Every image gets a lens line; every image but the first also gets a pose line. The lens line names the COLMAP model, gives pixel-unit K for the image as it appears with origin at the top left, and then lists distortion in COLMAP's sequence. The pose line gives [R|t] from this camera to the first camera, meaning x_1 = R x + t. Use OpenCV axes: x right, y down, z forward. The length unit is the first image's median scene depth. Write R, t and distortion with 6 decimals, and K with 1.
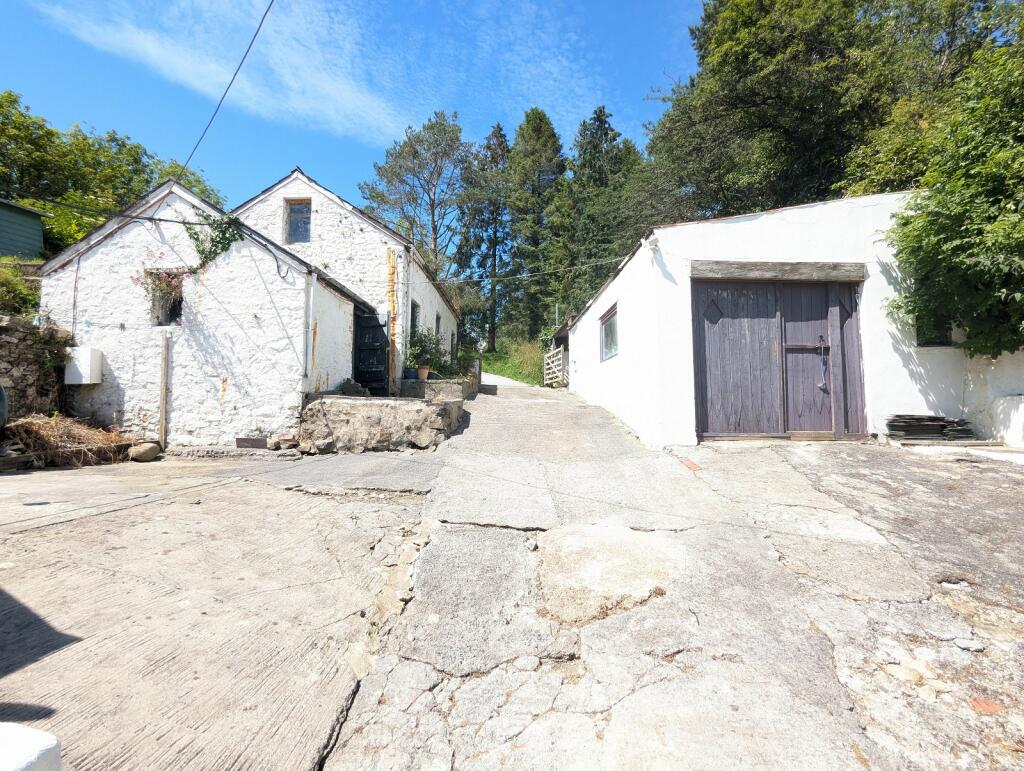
lens RADIAL K [[488.9, 0, 508.8], [0, 488.9, 386.2], [0, 0, 1]] dist [0.000275, -0.000085]
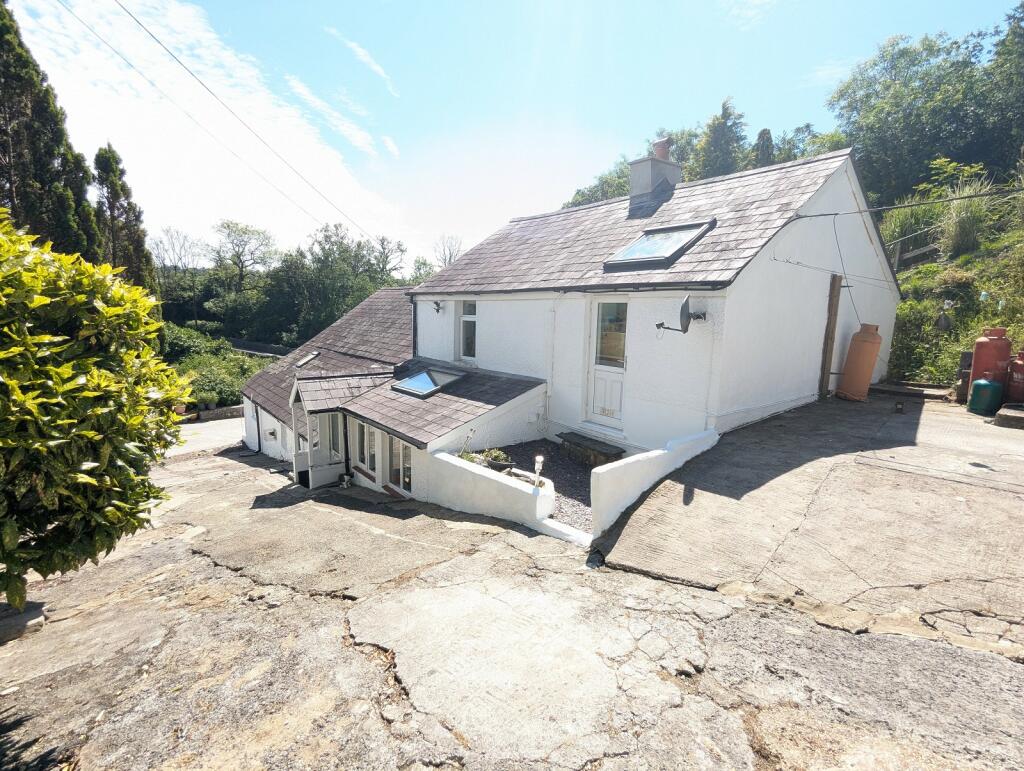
lens RADIAL K [[488.9, 0, 508.8], [0, 488.9, 386.2], [0, 0, 1]] dist [0.000275, -0.000085]
pose [[-0.667499, 0.097406, -0.738212, 1.257919], [0.035843, 0.994461, 0.098808, -0.201631], [0.743747, 0.039495, -0.667293, 1.626105]]
